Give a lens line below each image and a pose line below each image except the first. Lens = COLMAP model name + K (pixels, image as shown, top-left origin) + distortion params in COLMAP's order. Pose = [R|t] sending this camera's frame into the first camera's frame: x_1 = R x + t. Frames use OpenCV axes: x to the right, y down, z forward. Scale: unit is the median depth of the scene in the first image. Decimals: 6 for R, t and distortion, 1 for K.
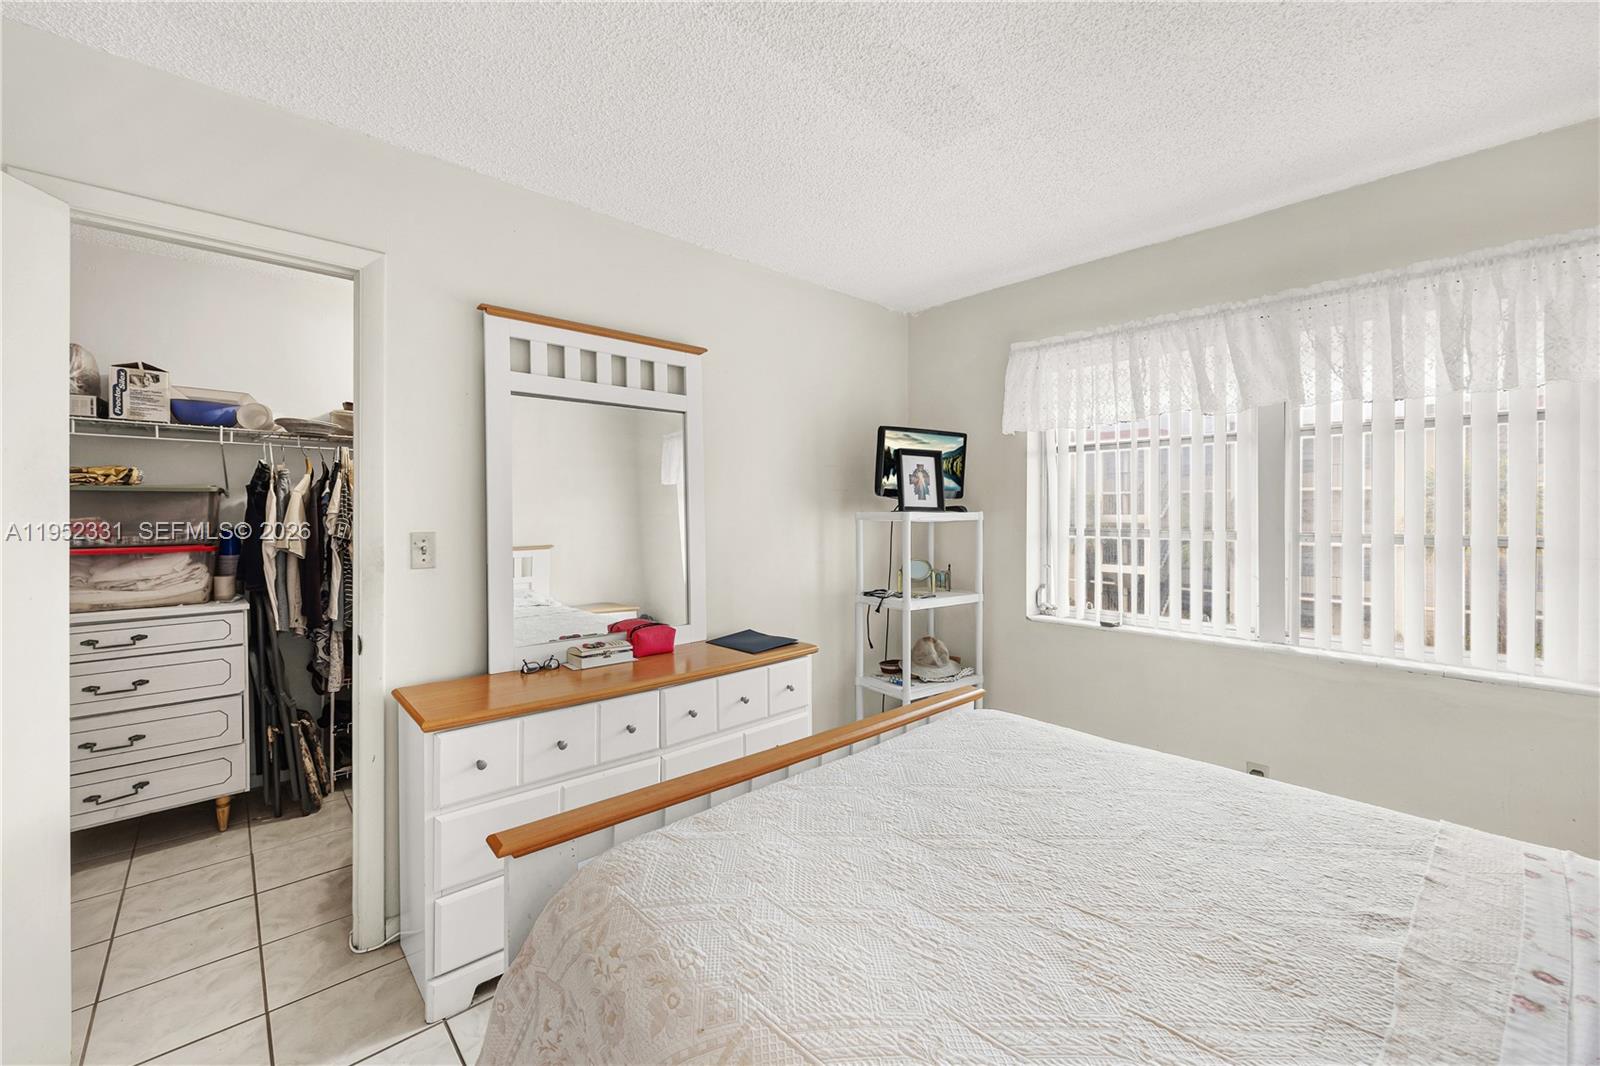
lens RADIAL K [[635.2, 0, 769.6], [0, 635.2, 508.3], [0, 0, 1]] dist [0.000641, 0.000033]
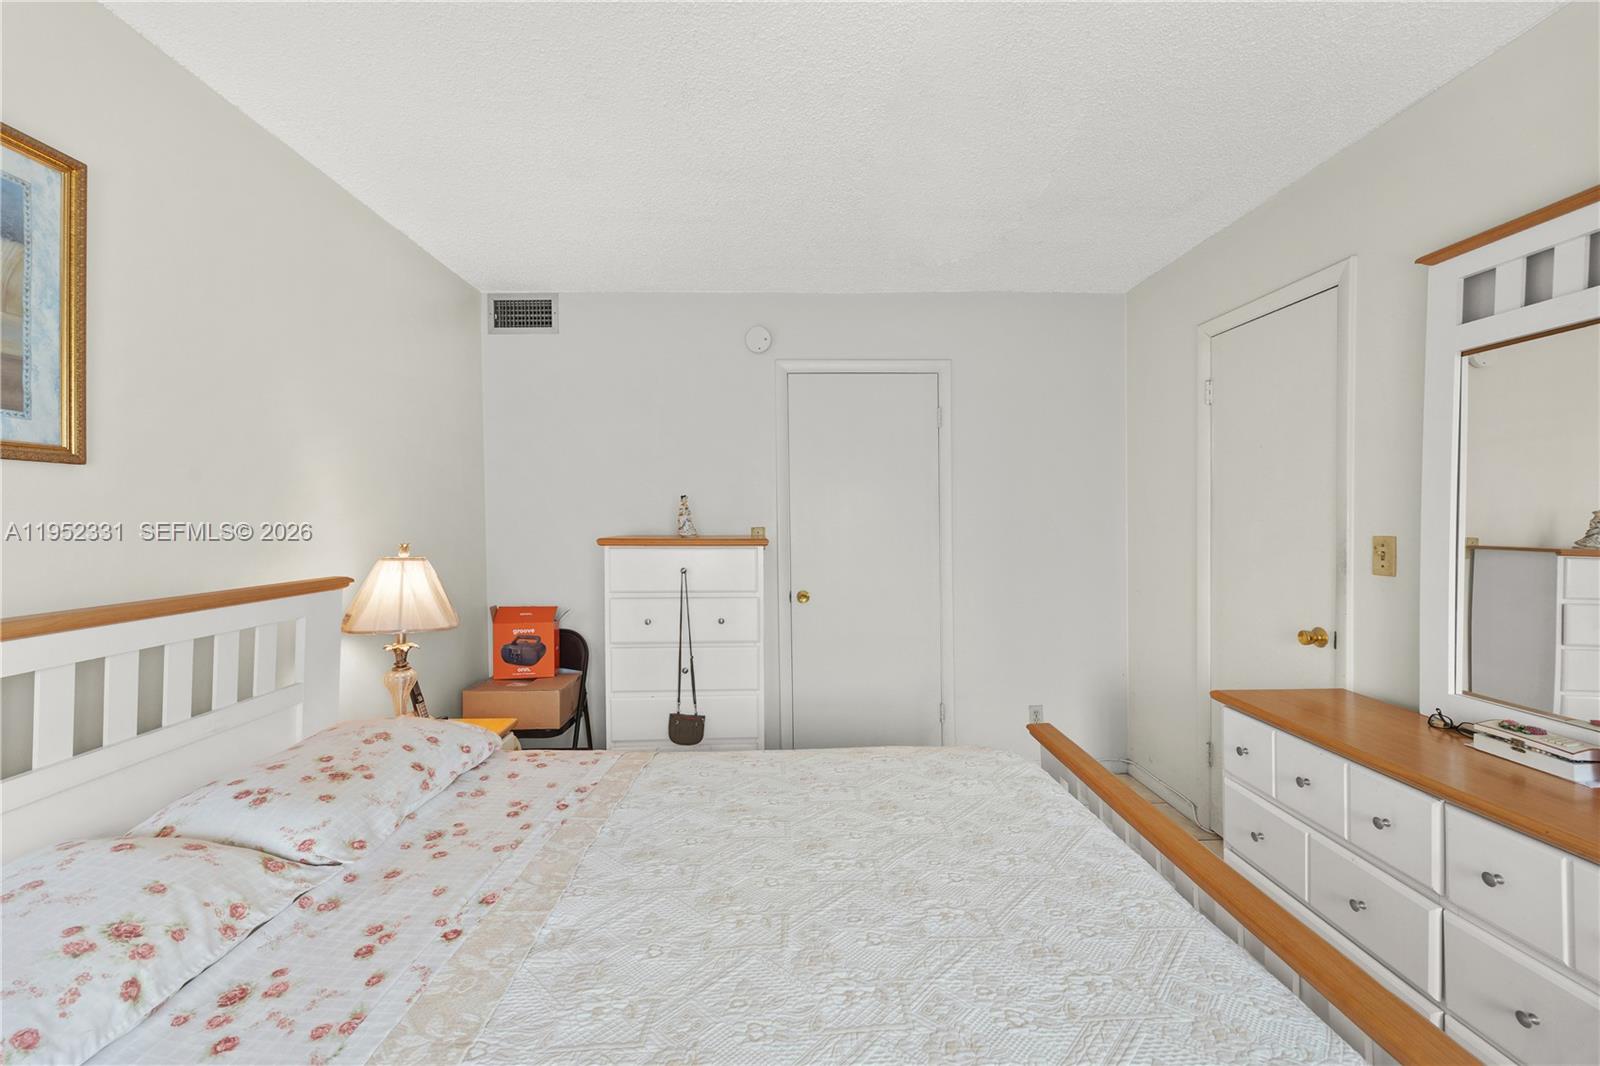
lens RADIAL K [[613.5, 0, 798.0], [0, 613.5, 526.7], [0, 0, 1]] dist [-0.000832, -0.000071]
pose [[-0.627249, 0.019257, -0.778581, 0.681326], [0.030074, 0.999548, 0.000493, -0.001736], [0.778238, -0.023106, -0.627544, 0.899809]]
